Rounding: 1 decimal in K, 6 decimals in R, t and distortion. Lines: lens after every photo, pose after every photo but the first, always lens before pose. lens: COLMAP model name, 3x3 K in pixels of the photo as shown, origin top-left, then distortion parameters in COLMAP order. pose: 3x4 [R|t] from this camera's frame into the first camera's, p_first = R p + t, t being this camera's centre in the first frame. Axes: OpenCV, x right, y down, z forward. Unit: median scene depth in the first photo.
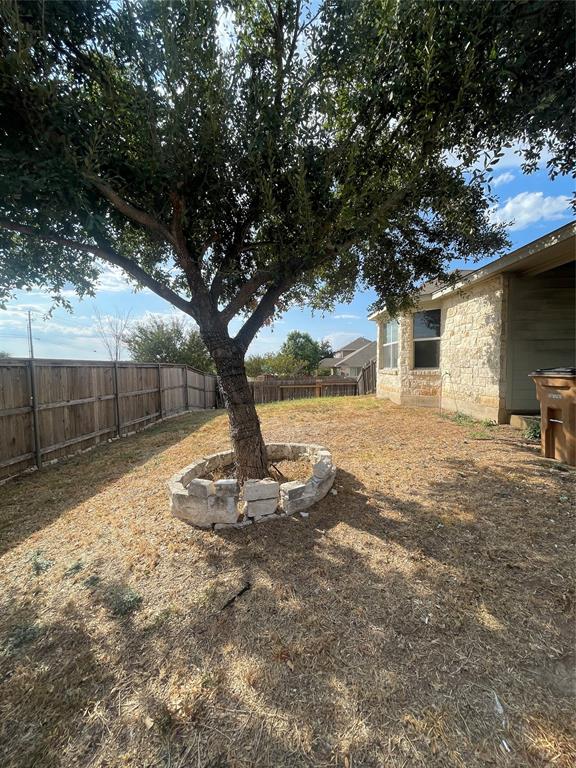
lens RADIAL K [[309.4, 0, 289.9], [0, 309.4, 384.8], [0, 0, 1]] dist [-0.000182, 0.000854]
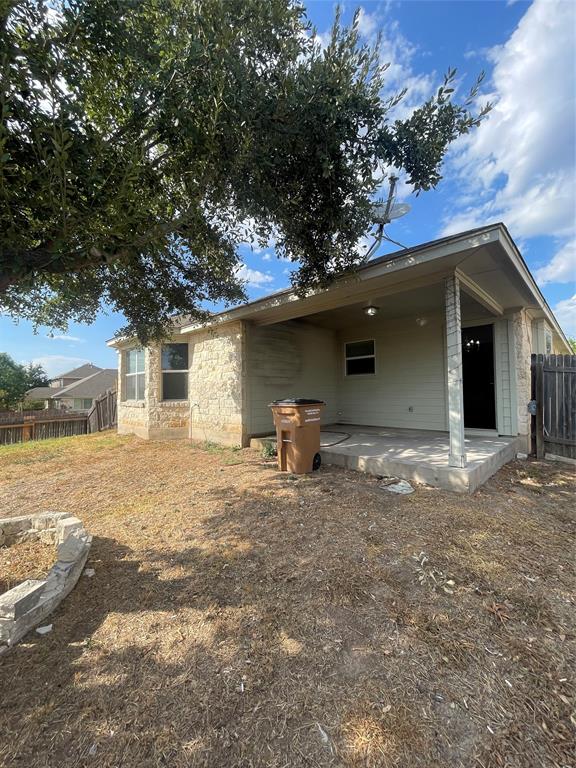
lens RADIAL K [[309.4, 0, 287.7], [0, 309.4, 382.9], [0, 0, 1]] dist [-0.000182, 0.000854]
pose [[0.691505, 0.022213, 0.722030, -0.061454], [0.051933, 0.995412, -0.080361, -0.017482], [-0.720502, 0.093068, 0.687179, 0.093343]]
